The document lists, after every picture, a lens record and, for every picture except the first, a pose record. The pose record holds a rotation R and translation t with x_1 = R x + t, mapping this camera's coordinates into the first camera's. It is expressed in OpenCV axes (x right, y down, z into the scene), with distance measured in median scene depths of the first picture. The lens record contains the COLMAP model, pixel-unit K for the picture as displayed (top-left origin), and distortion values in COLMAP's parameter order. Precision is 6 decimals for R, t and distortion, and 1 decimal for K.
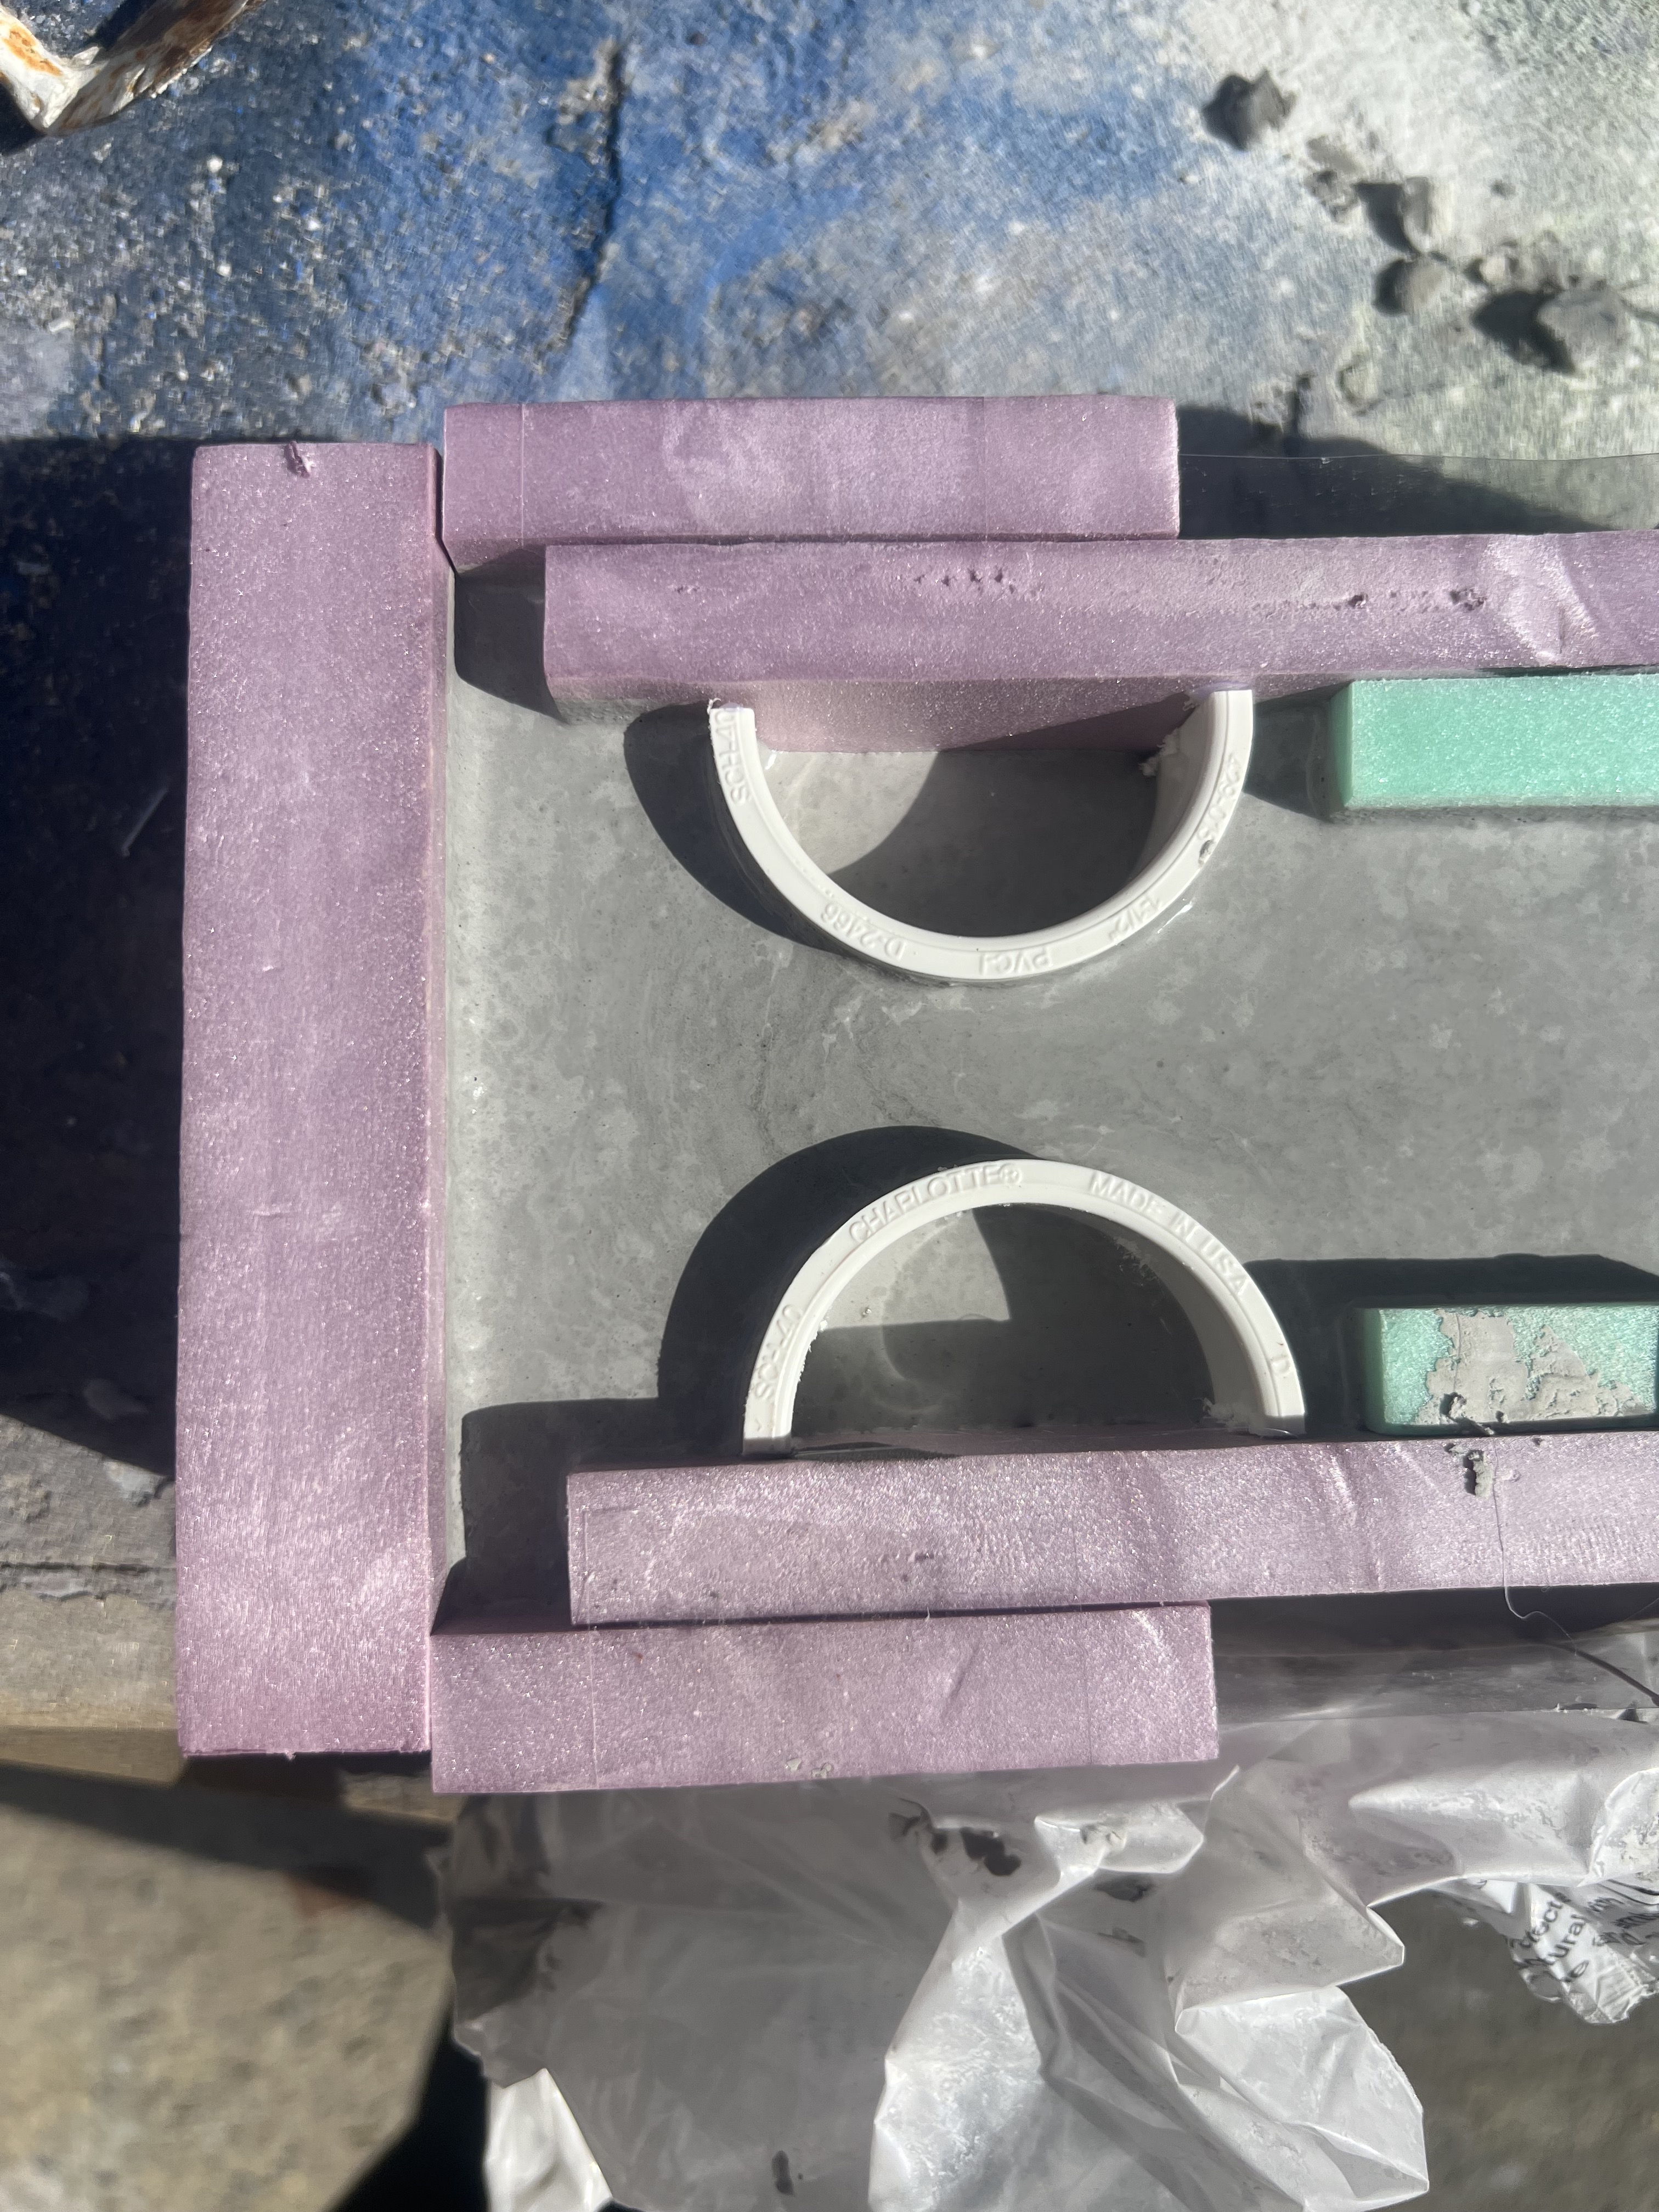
lens RADIAL K [[1772.9, 0, 829.5], [0, 1772.9, 1106.0], [0, 0, 1]] dist [-0.001820, -0.001946]
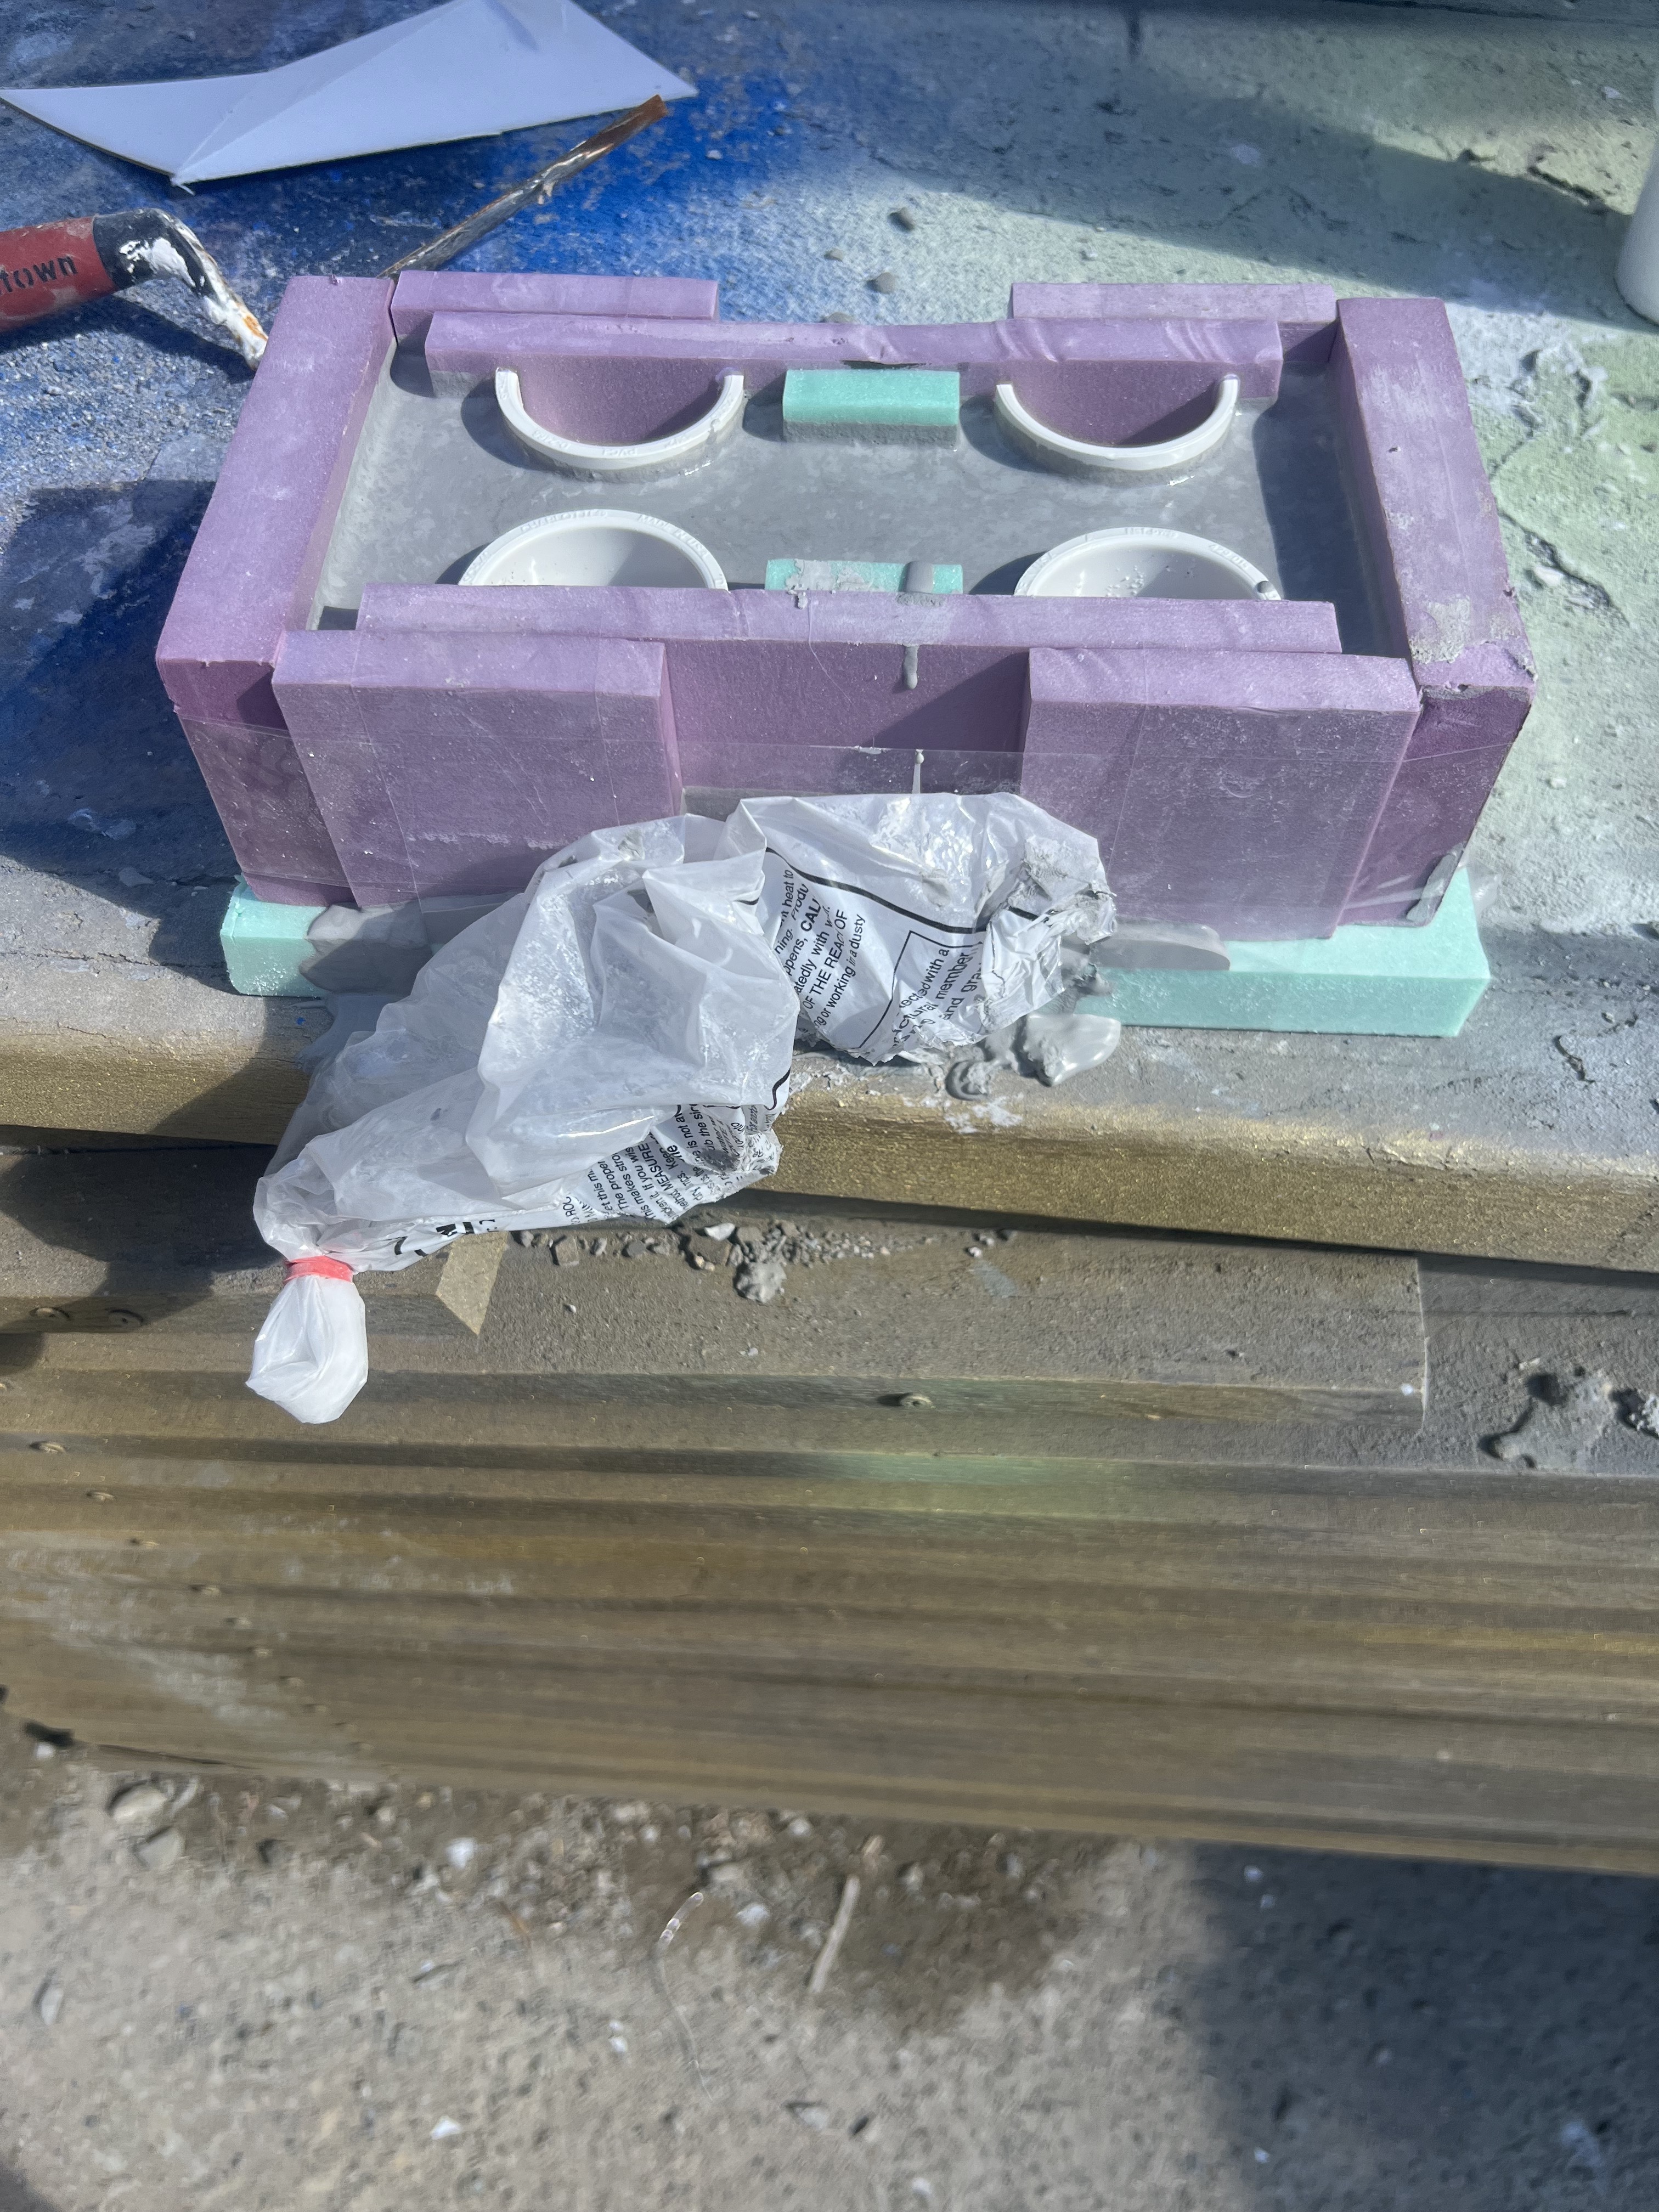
lens RADIAL K [[1772.9, 0, 829.5], [0, 1772.9, 1106.0], [0, 0, 1]] dist [-0.001820, -0.001946]
pose [[0.997725, 0.042978, -0.051948, 0.498751], [-0.062338, 0.881559, -0.467940, 1.586447], [0.025684, 0.470114, 0.882232, -0.509613]]
